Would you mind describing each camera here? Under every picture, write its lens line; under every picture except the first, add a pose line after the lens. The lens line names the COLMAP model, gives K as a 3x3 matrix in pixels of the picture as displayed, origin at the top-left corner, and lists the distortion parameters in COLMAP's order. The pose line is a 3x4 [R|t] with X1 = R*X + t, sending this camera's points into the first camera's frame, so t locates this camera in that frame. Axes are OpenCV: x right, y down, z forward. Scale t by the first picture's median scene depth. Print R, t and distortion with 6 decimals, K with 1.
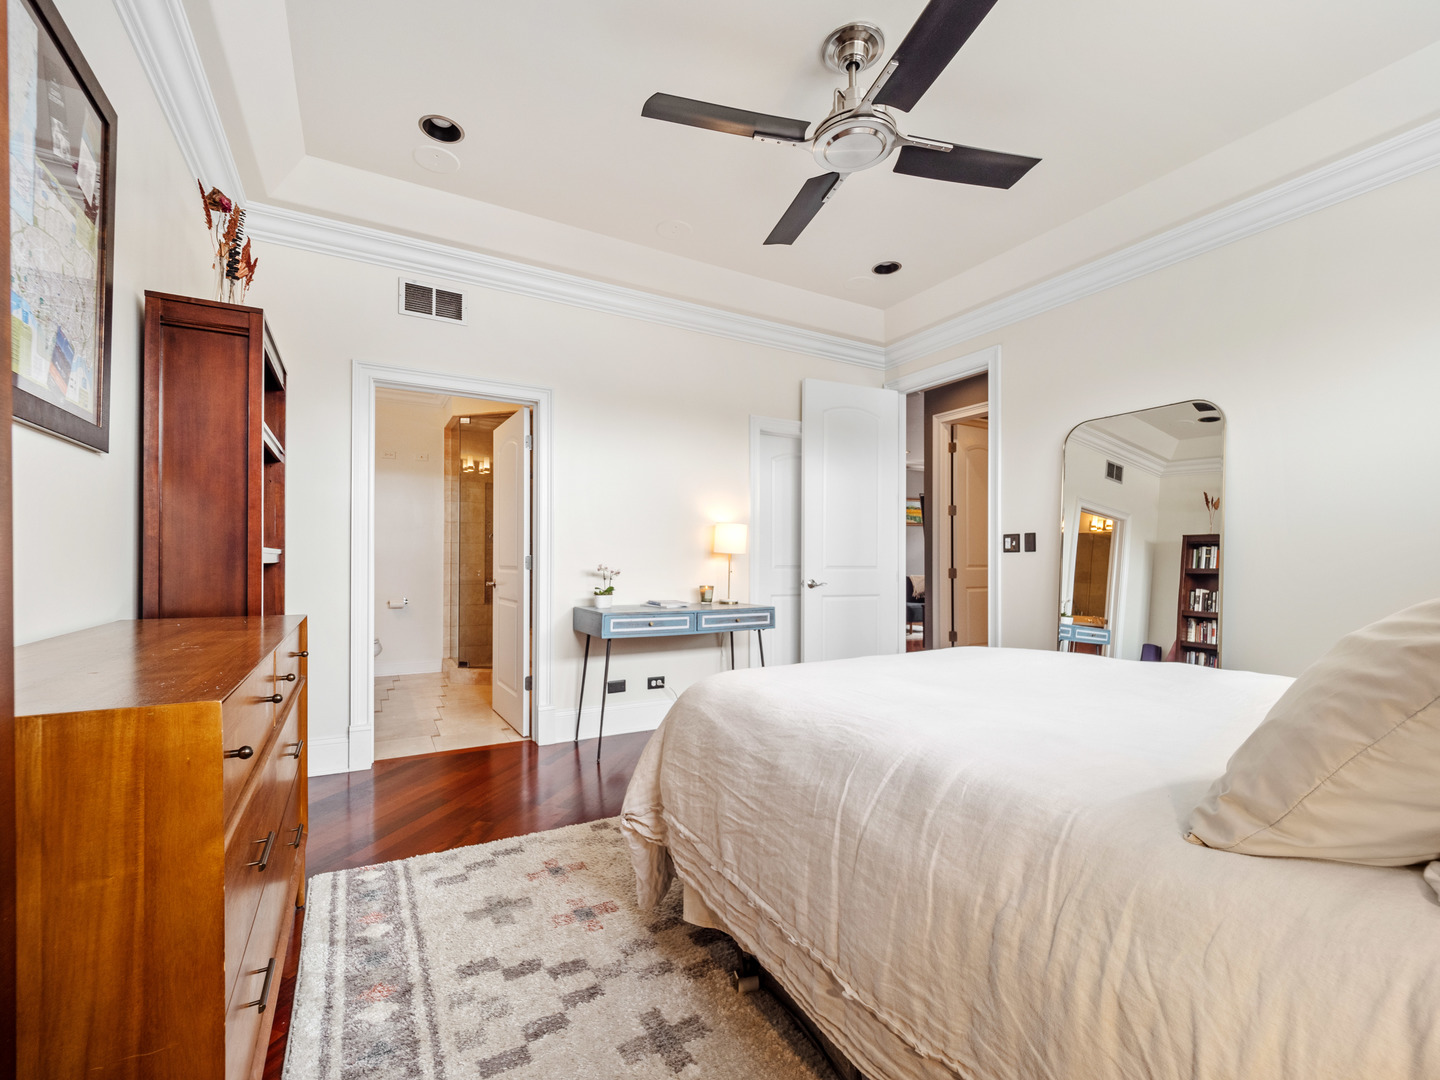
lens RADIAL K [[614.4, 0, 714.1], [0, 614.4, 552.1], [0, 0, 1]] dist [-0.002060, -0.001179]
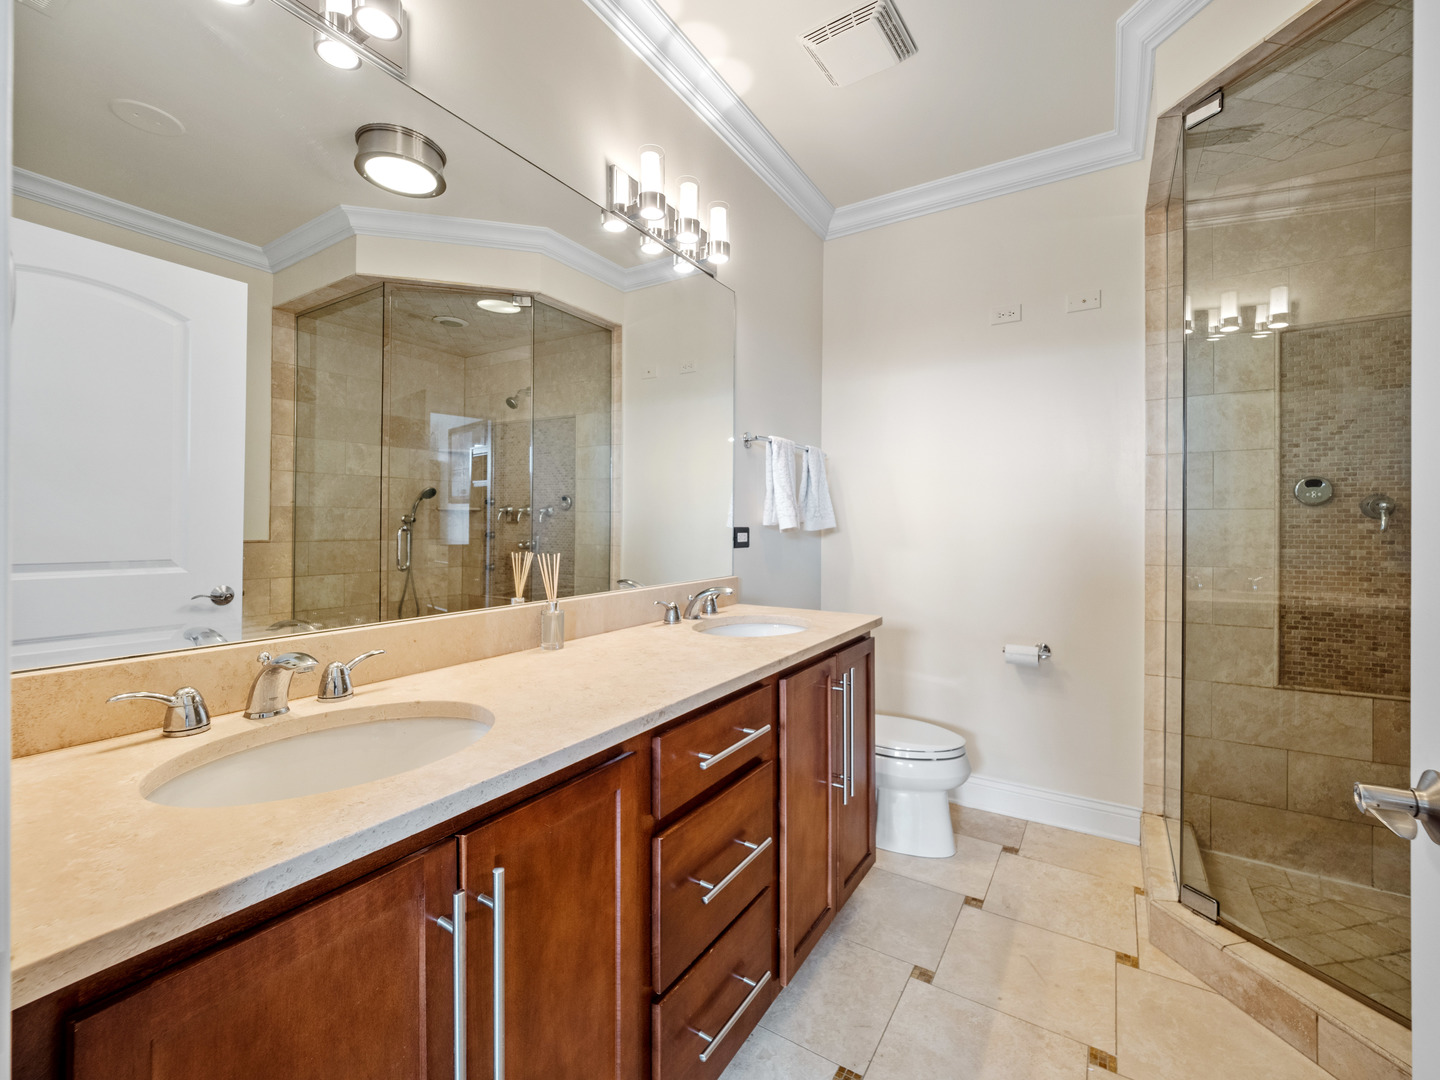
lens RADIAL K [[614.4, 0, 726.1], [0, 614.4, 529.8], [0, 0, 1]] dist [-0.002060, -0.001179]
pose [[0.477078, -0.004471, -0.878850, -0.223926], [-0.001630, 0.999981, -0.005972, -0.000002], [0.878859, 0.004281, 0.477062, 0.575763]]
